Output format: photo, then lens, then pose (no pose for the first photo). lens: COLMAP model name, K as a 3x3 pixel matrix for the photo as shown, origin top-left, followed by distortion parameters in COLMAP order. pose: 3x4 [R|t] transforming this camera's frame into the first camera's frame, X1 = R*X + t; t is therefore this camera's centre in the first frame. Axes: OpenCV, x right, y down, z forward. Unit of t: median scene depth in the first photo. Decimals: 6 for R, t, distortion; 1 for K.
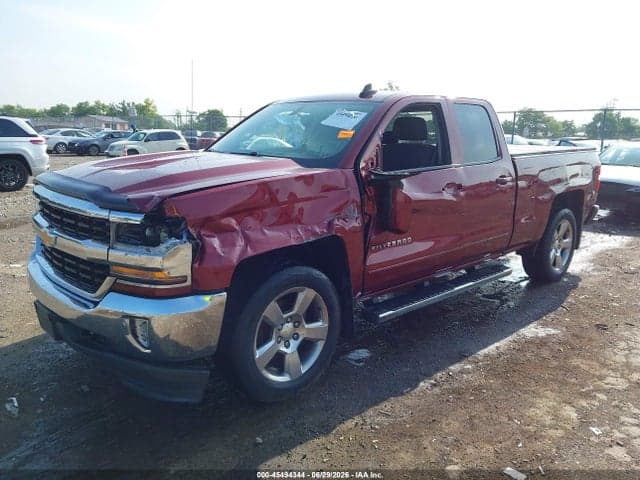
lens RADIAL K [[497.6, 0, 323.9], [0, 497.6, 236.7], [0, 0, 1]] dist [0.012478, -0.006524]
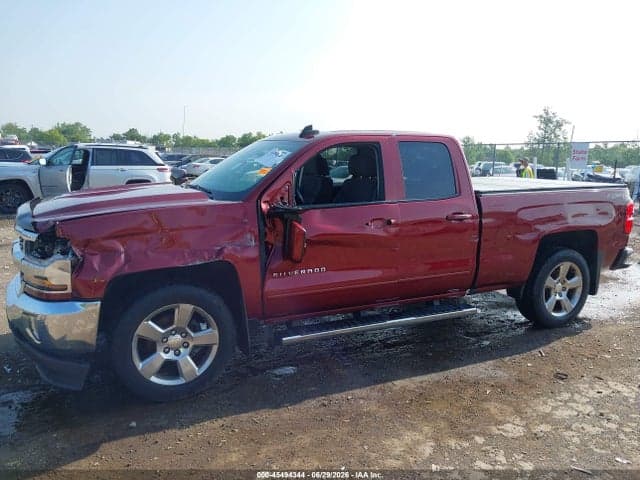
lens RADIAL K [[492.0, 0, 335.0], [0, 492.0, 254.0], [0, 0, 1]] dist [0.035871, -0.001729]
pose [[0.965861, 0.053463, -0.253485, 0.474326], [-0.058639, 0.998196, -0.012903, -0.015552], [0.252338, 0.027327, 0.967253, -0.023057]]
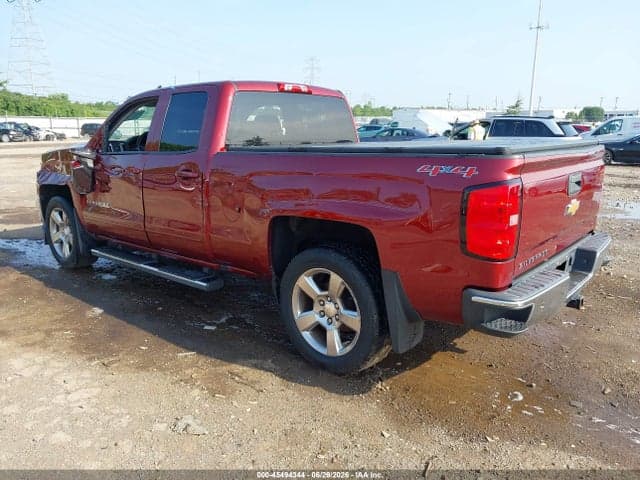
lens RADIAL K [[497.6, 0, 323.9], [0, 497.6, 236.7], [0, 0, 1]] dist [0.012478, -0.006524]
pose [[0.139286, 0.194032, -0.971057, 1.574434], [-0.201945, 0.965573, 0.163970, -0.240930], [0.969442, 0.173262, 0.173675, 1.317962]]
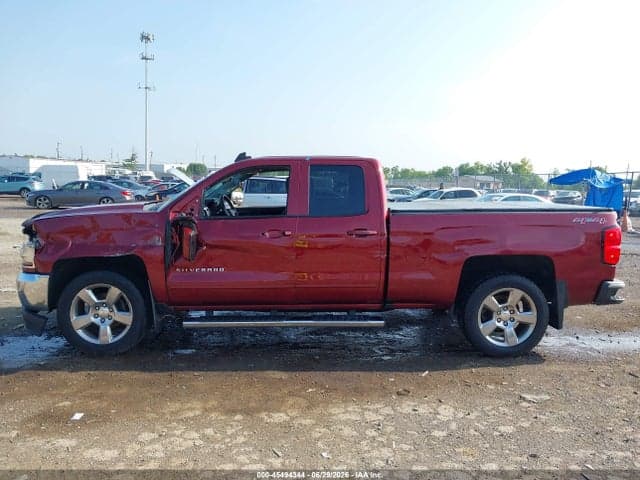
lens RADIAL K [[497.6, 0, 323.9], [0, 497.6, 236.7], [0, 0, 1]] dist [0.012478, -0.006524]
pose [[0.765618, 0.064444, -0.640060, 1.219344], [-0.137709, 0.988324, -0.065214, -0.031800], [0.628384, 0.138070, 0.765552, 0.172123]]
